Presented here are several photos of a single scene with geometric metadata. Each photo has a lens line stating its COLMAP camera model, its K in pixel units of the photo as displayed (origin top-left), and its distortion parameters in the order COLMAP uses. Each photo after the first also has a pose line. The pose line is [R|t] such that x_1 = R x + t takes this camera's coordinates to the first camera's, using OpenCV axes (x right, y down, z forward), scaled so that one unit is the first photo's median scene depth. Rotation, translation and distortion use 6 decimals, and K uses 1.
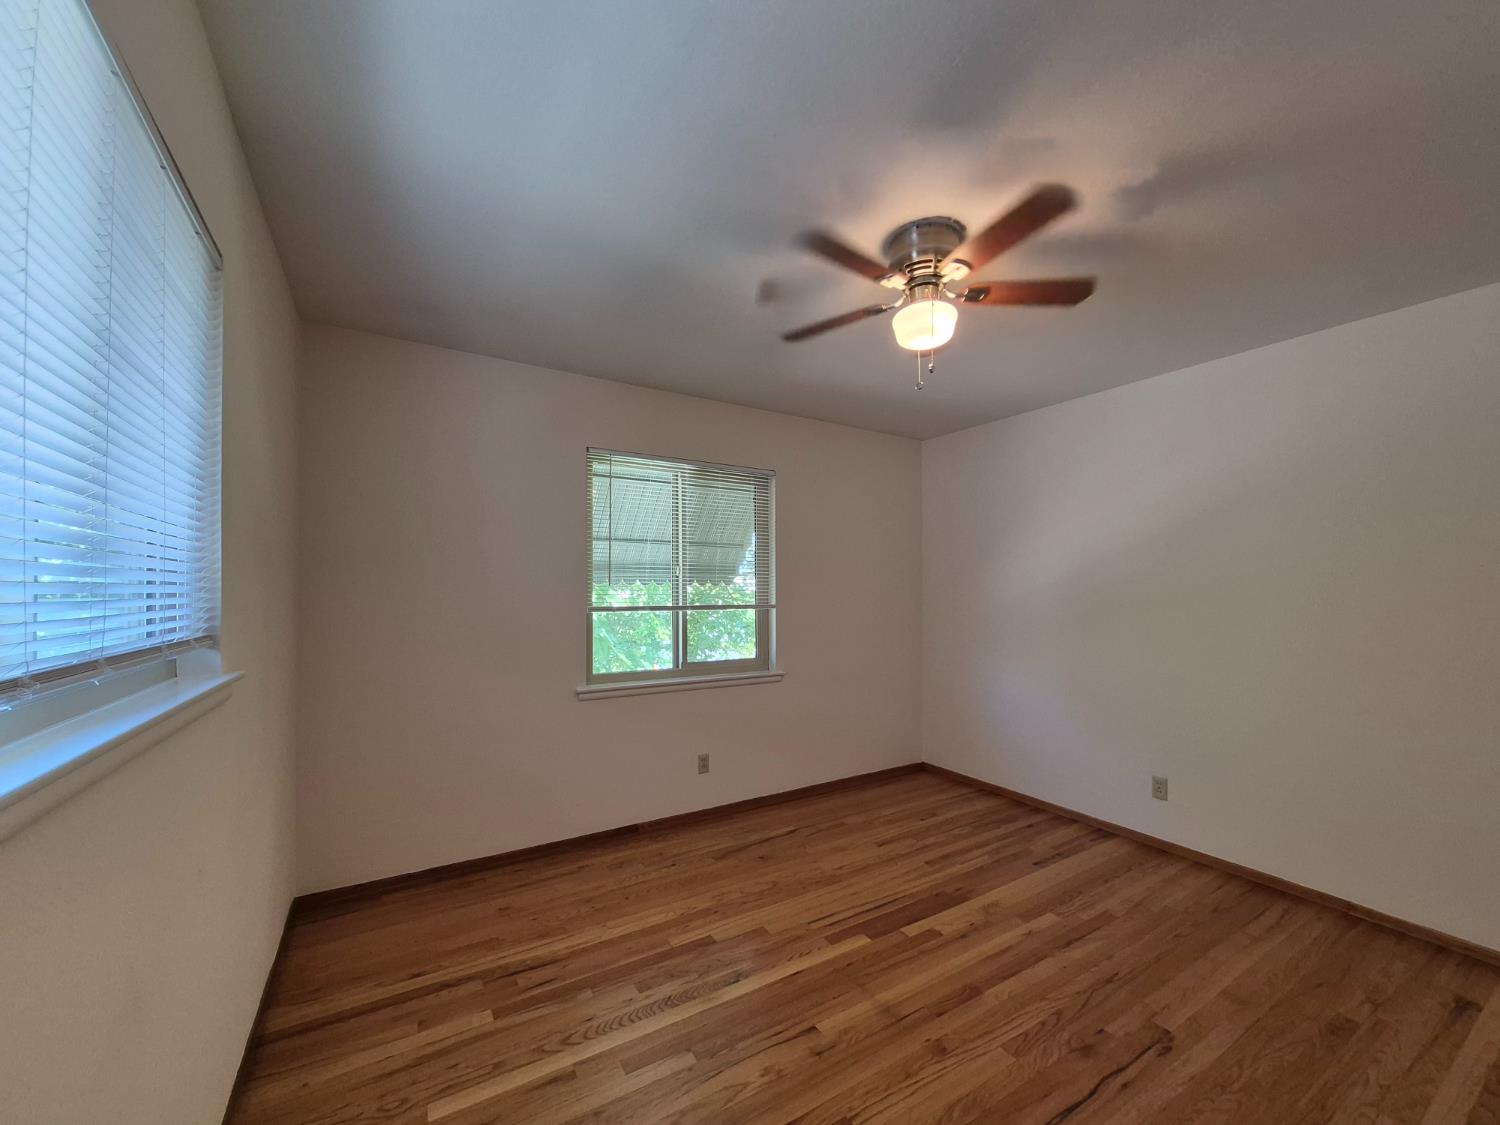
lens RADIAL K [[590.1, 0, 749.7], [0, 590.1, 582.5], [0, 0, 1]] dist [0.005645, 0.000155]
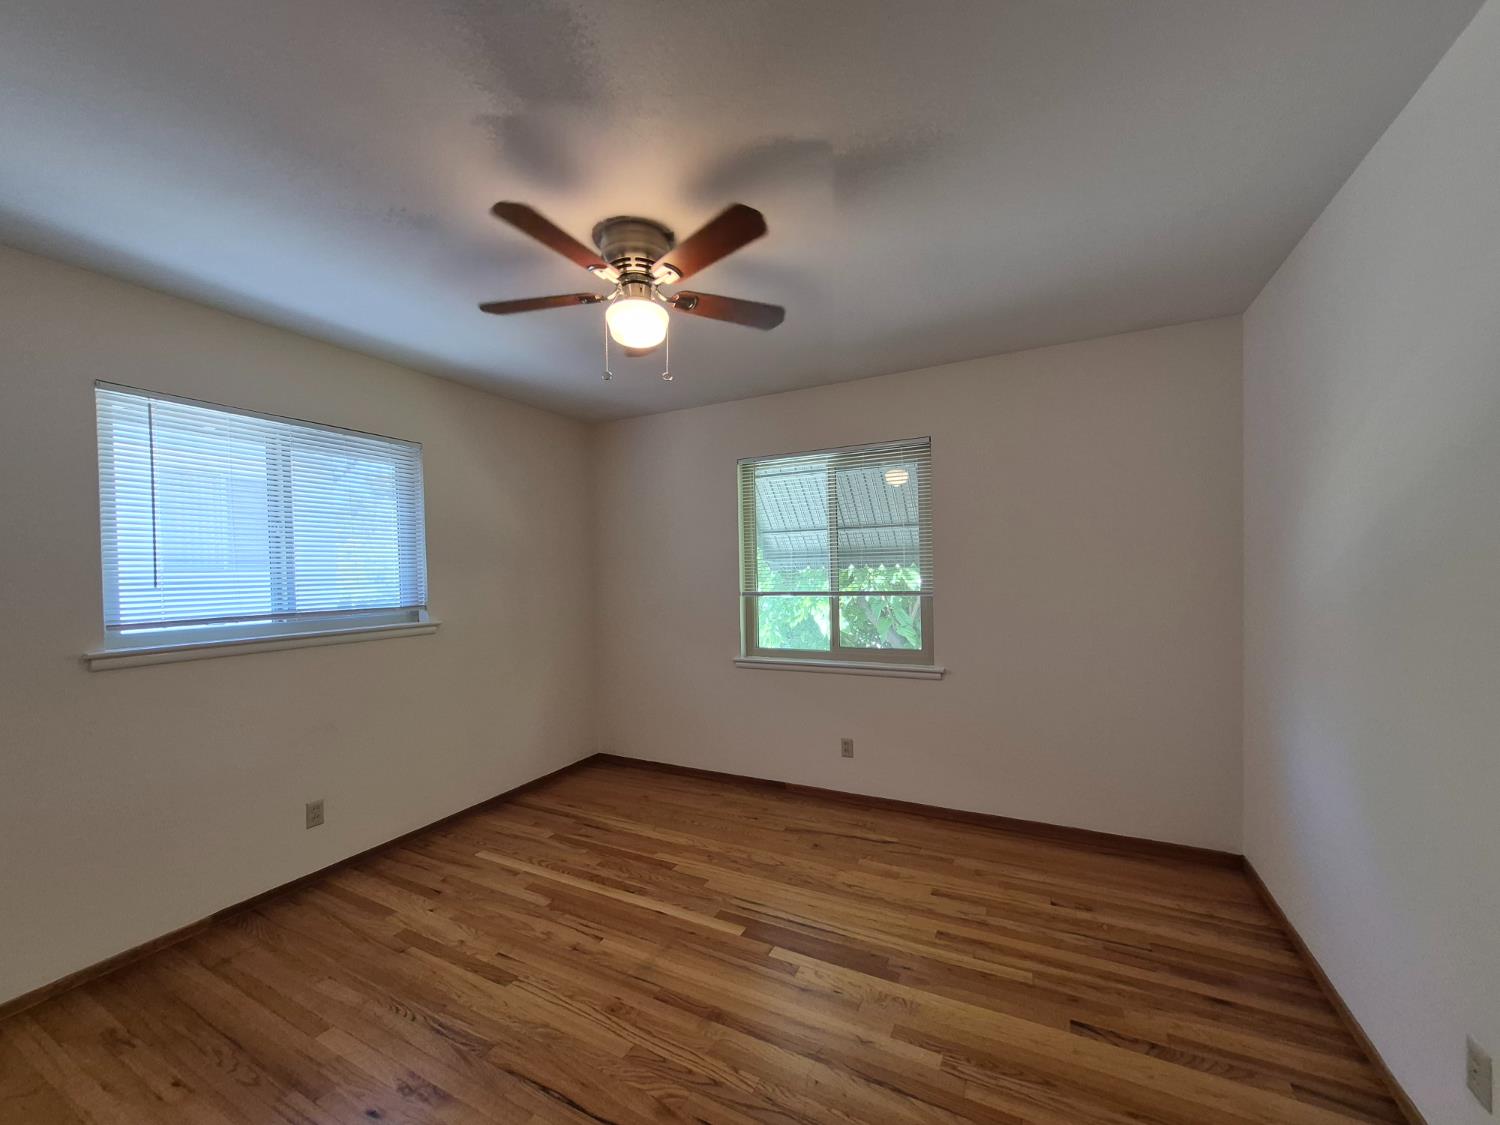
lens RADIAL K [[590.1, 0, 749.7], [0, 590.1, 582.5], [0, 0, 1]] dist [0.005645, 0.000155]
pose [[0.518289, 0.003112, -0.855200, 0.833037], [0.033256, 0.999164, 0.023790, -0.005851], [0.854559, -0.040770, 0.517752, 0.413980]]
